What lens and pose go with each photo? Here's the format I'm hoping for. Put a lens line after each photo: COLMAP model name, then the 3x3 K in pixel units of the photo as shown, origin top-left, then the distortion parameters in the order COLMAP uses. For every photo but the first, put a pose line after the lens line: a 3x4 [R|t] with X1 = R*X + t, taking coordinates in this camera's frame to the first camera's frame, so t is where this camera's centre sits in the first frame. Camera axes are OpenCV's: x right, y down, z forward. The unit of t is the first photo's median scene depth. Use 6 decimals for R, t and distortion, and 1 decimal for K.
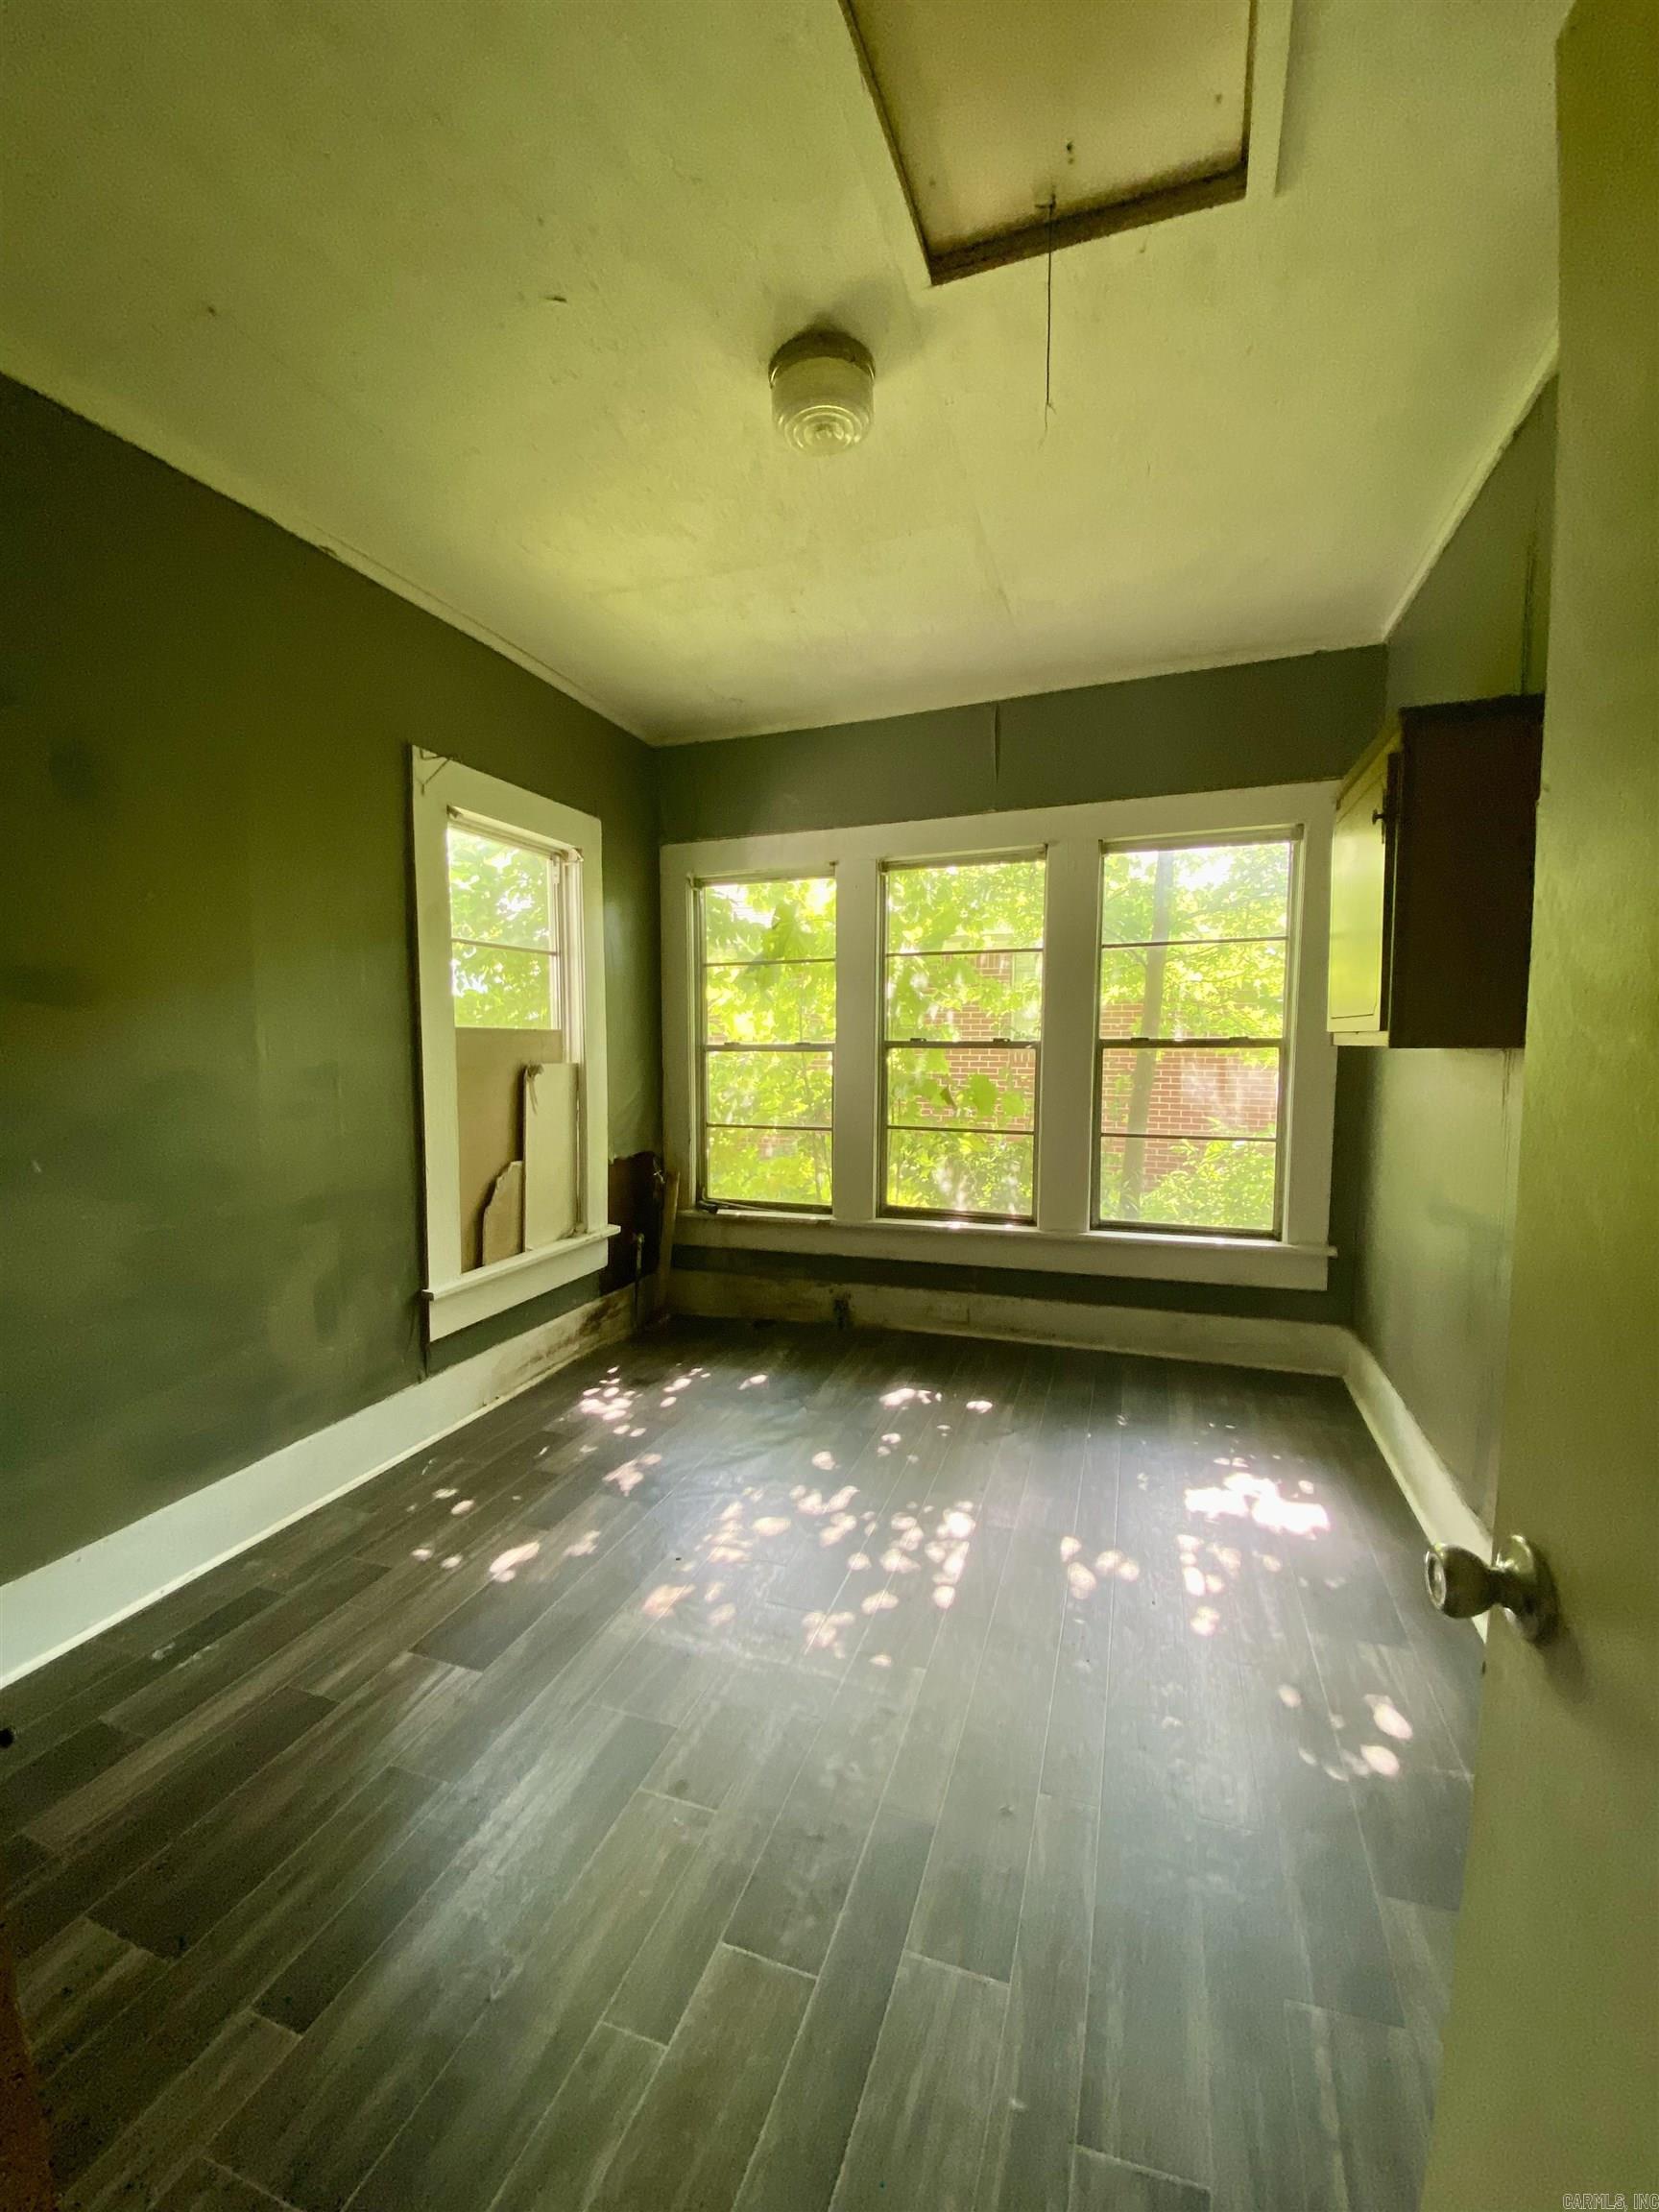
lens RADIAL K [[911.4, 0, 829.5], [0, 911.4, 1106.0], [0, 0, 1]] dist [-0.000796, -0.000124]
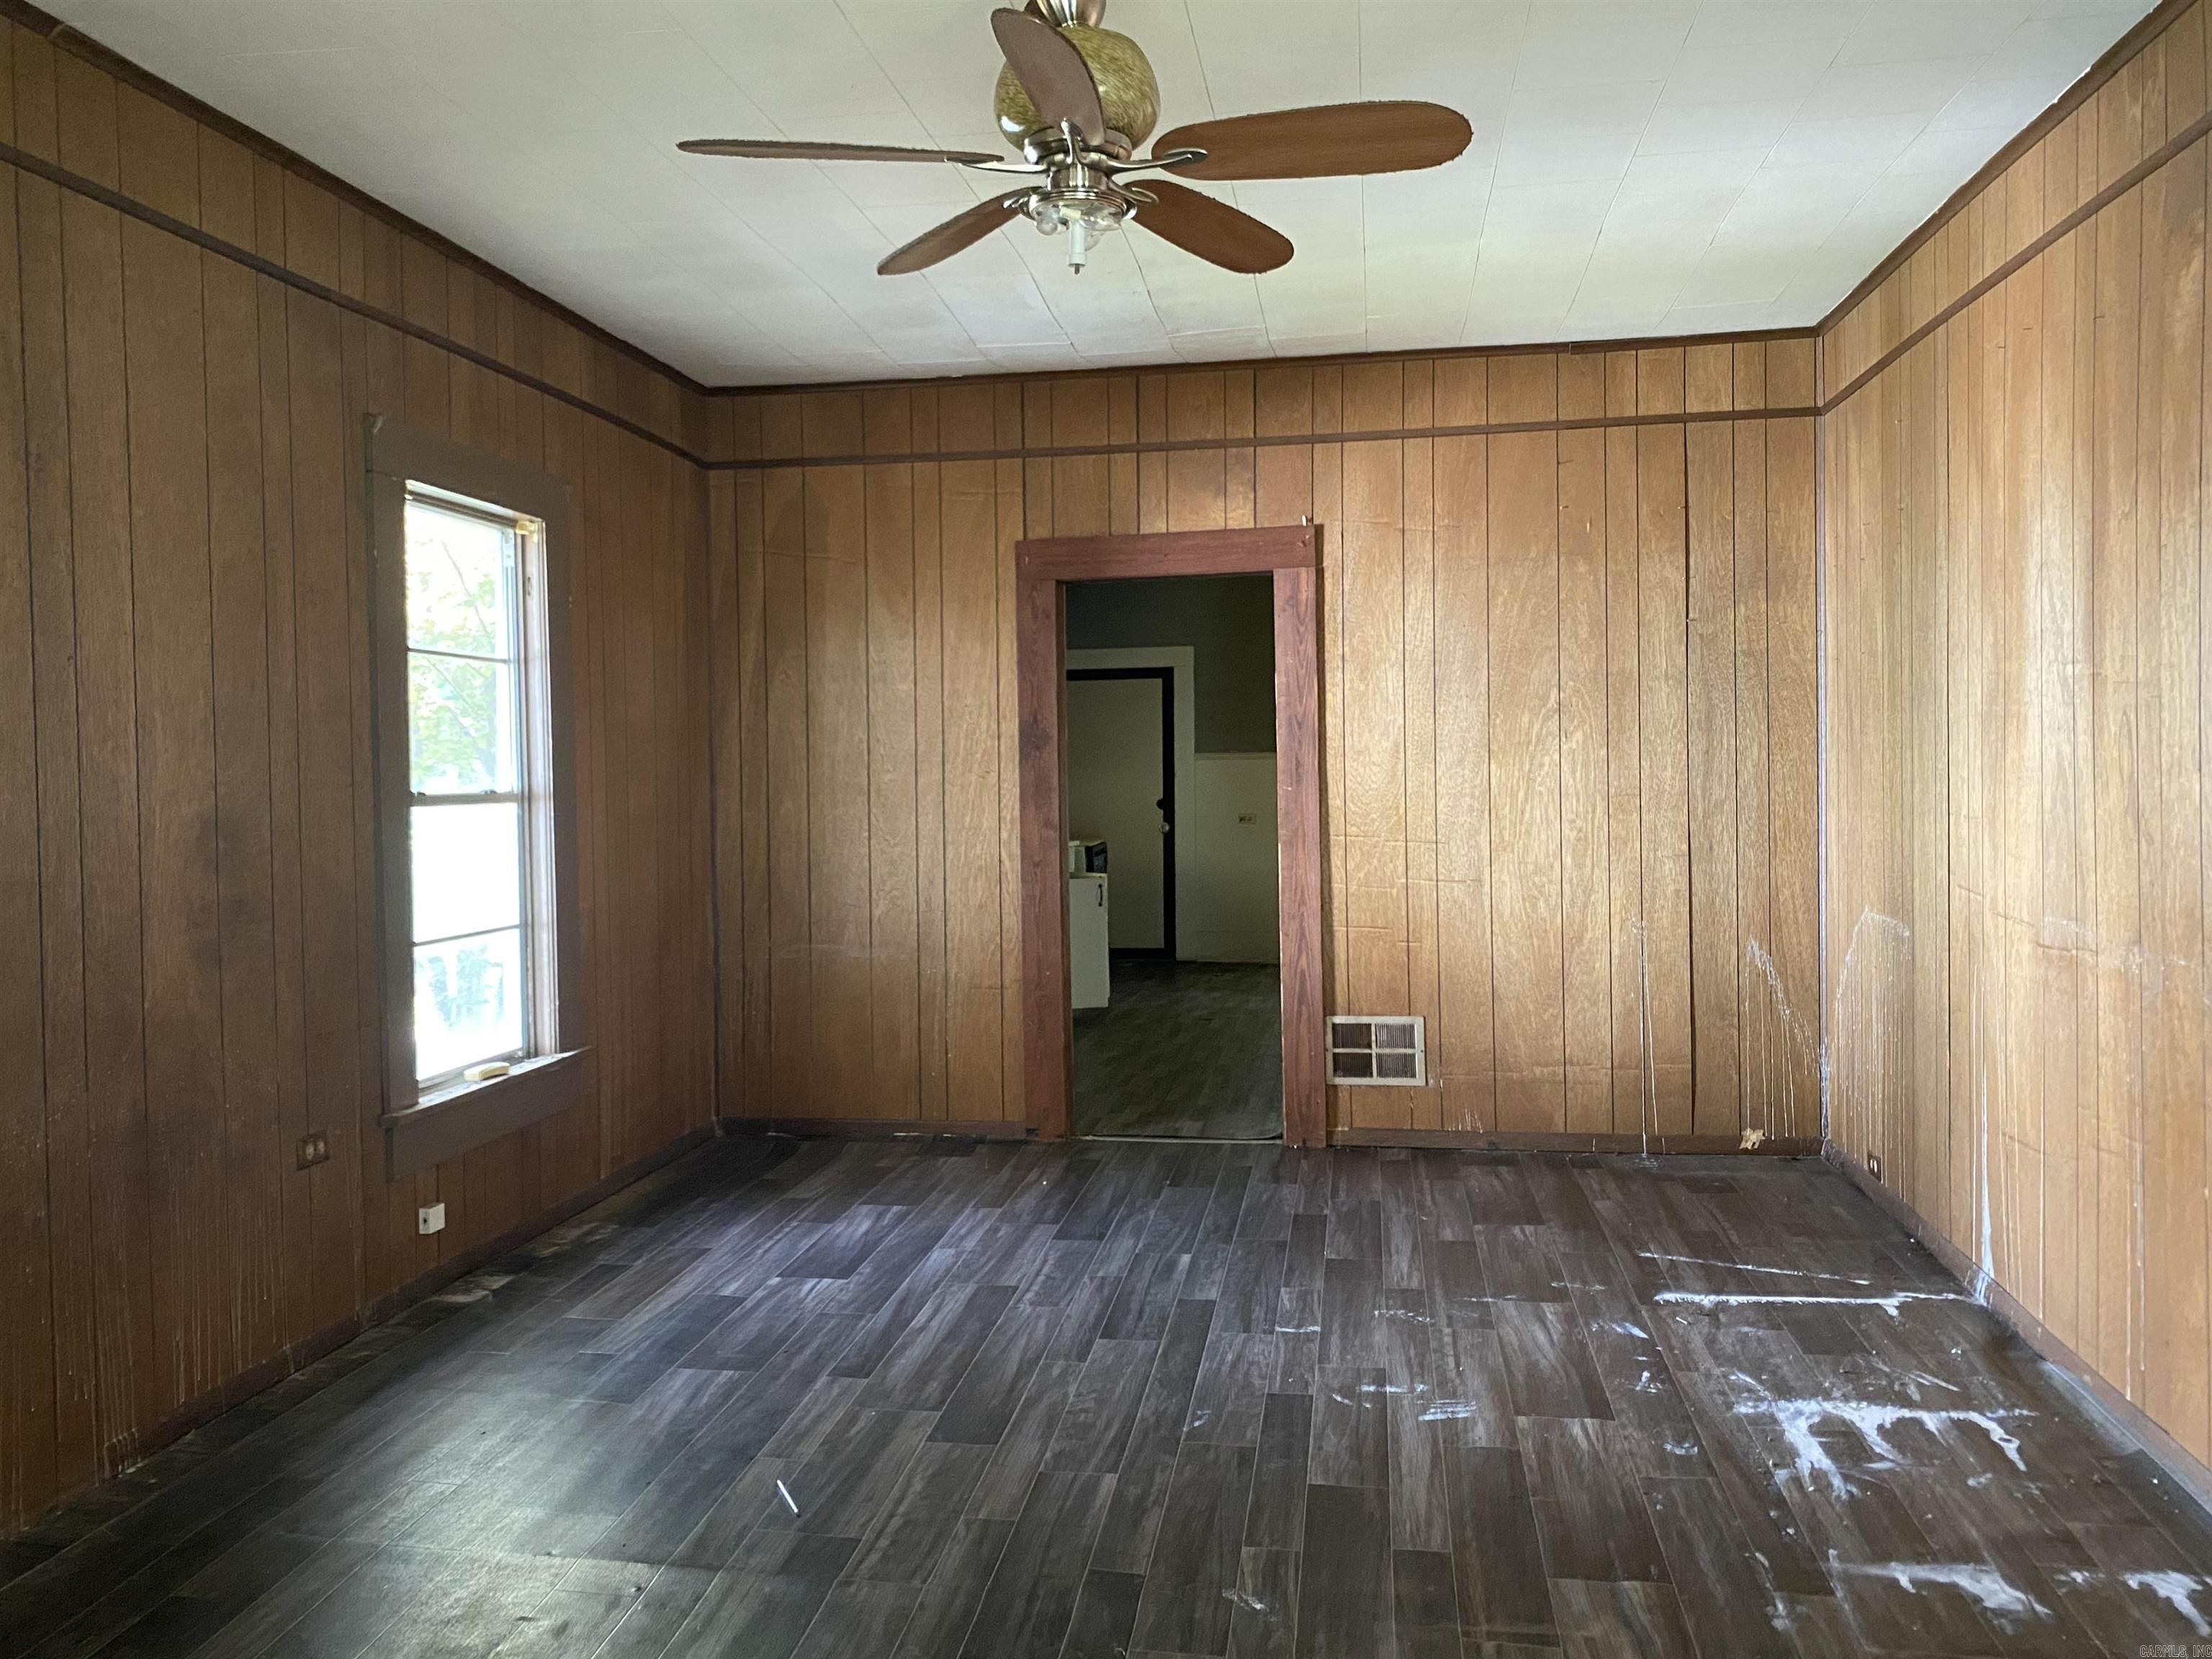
lens RADIAL K [[1682.3, 0, 1106.0], [0, 1682.3, 829.5], [0, 0, 1]] dist [-0.000608, -0.000480]
pose [[0.978542, -0.015742, 0.205445, -0.496847], [0.026902, 0.998303, -0.051639, 0.129931], [-0.204283, 0.056057, 0.977305, -1.376464]]
